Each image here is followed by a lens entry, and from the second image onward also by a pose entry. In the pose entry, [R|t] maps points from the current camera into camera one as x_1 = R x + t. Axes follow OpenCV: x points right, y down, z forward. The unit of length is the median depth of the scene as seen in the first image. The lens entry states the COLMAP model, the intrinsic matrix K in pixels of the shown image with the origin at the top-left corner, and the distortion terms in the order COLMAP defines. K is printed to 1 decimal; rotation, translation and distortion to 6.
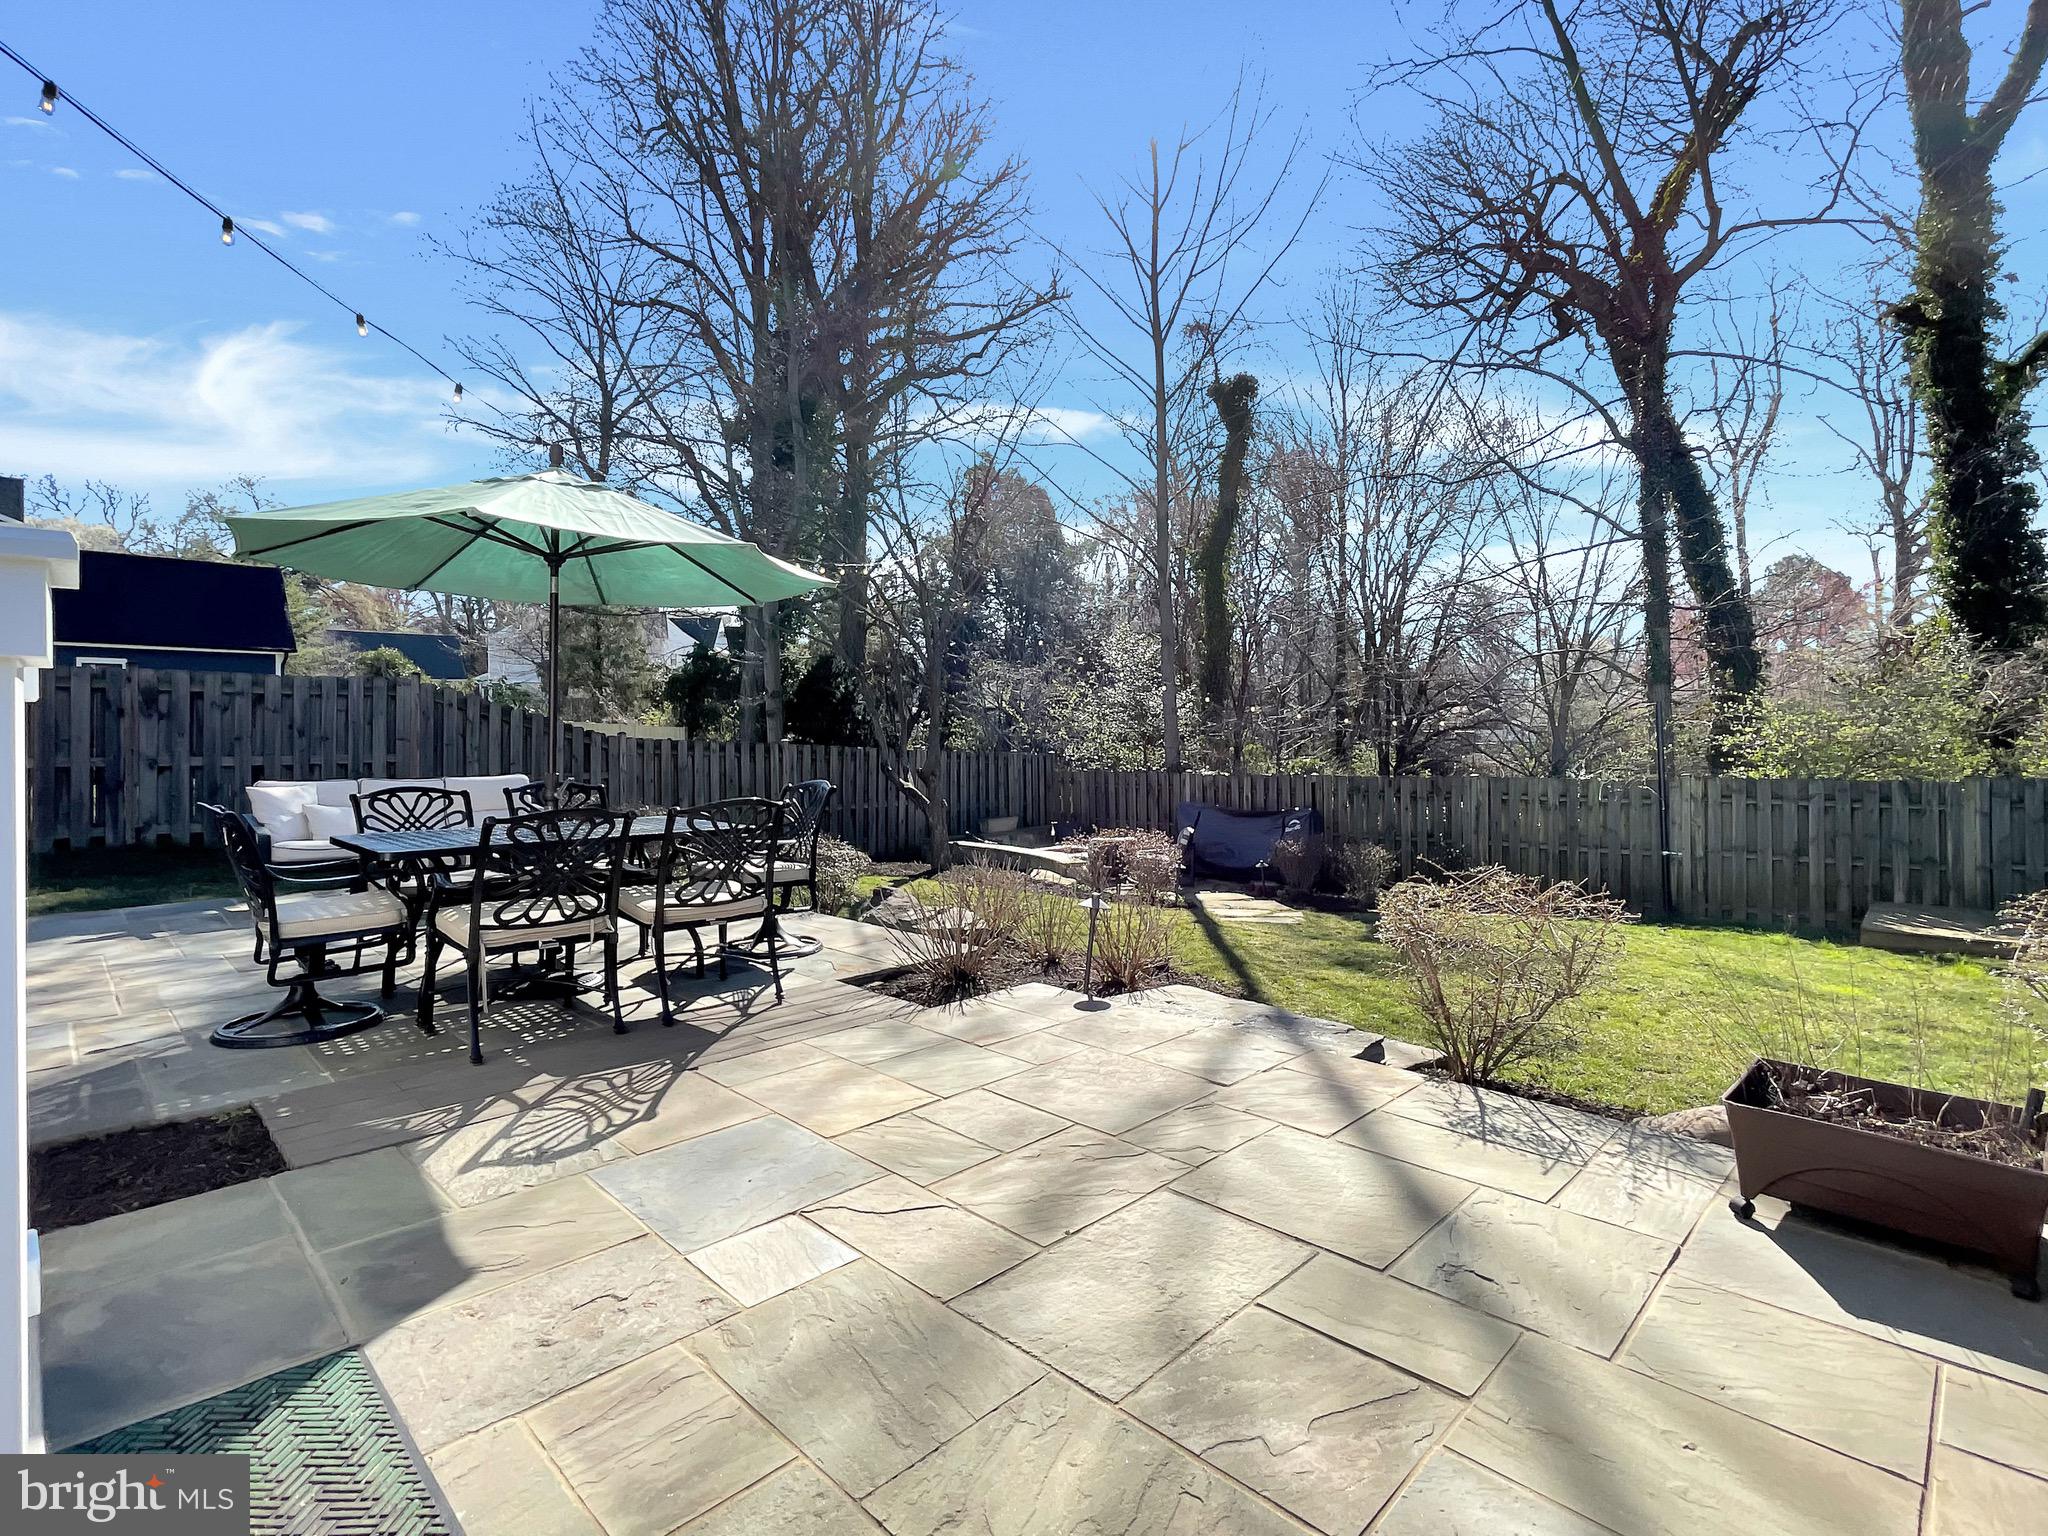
lens RADIAL K [[980.5, 0, 1028.8], [0, 980.5, 730.3], [0, 0, 1]] dist [-0.000937, 0.000033]
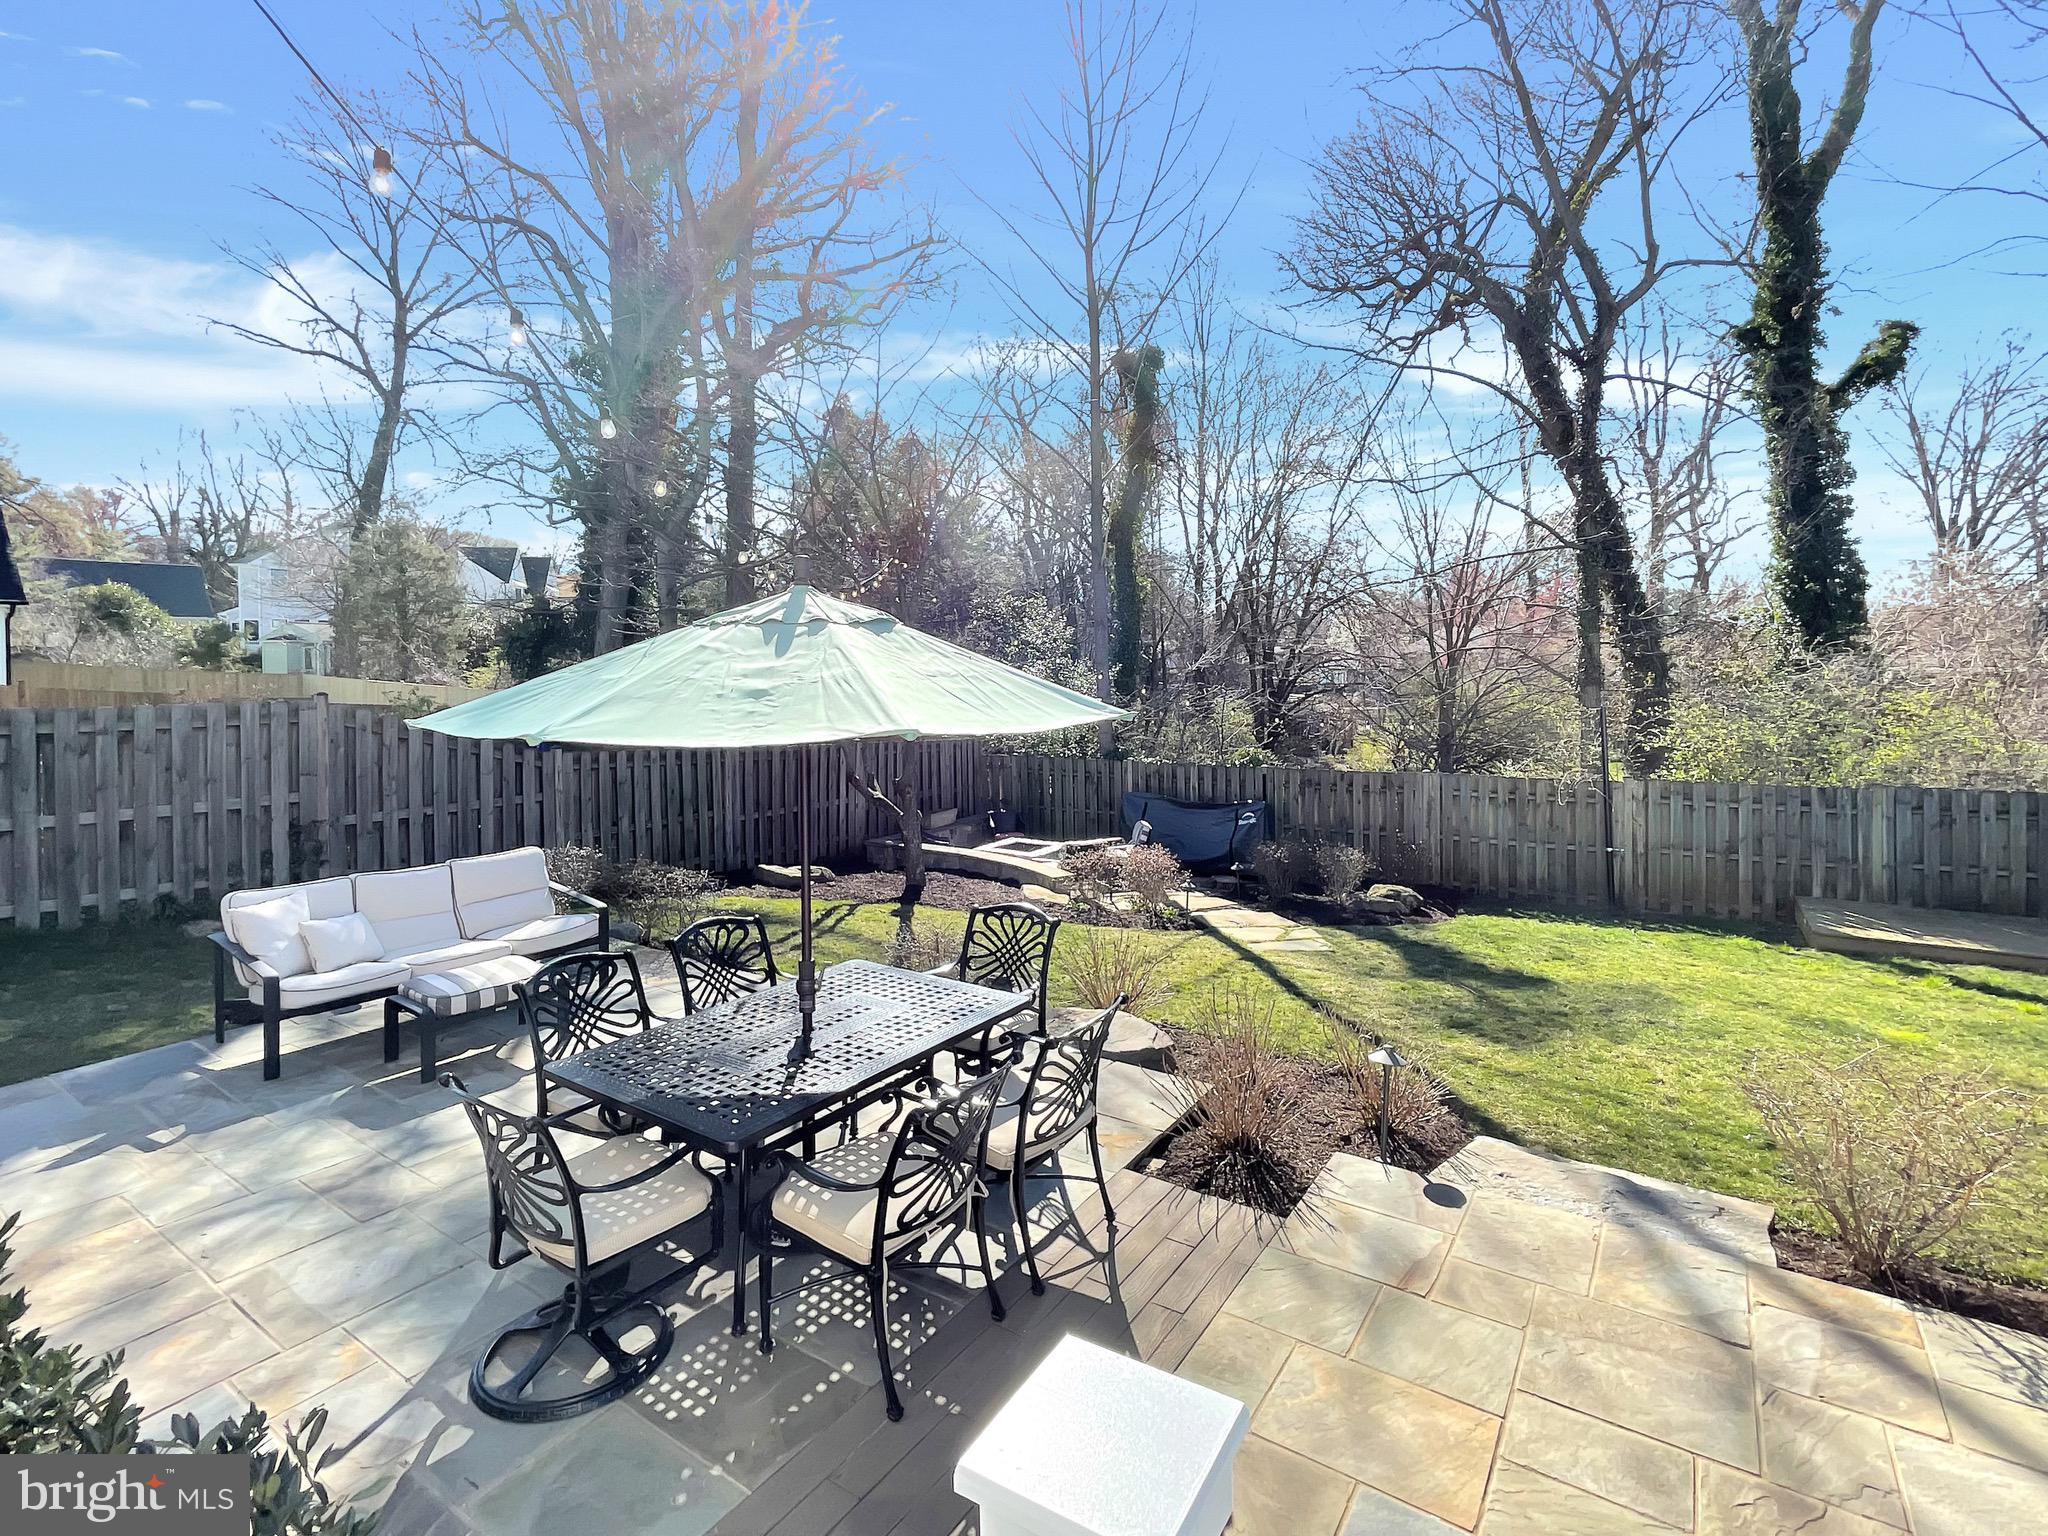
lens RADIAL K [[986.0, 0, 1020.0], [0, 986.0, 679.6], [0, 0, 1]] dist [-0.001519, 0.000329]
pose [[0.983323, -0.002440, 0.181851, -0.154752], [-0.000911, 0.999831, 0.018344, -0.068582], [-0.181866, -0.018204, 0.983155, 0.054124]]
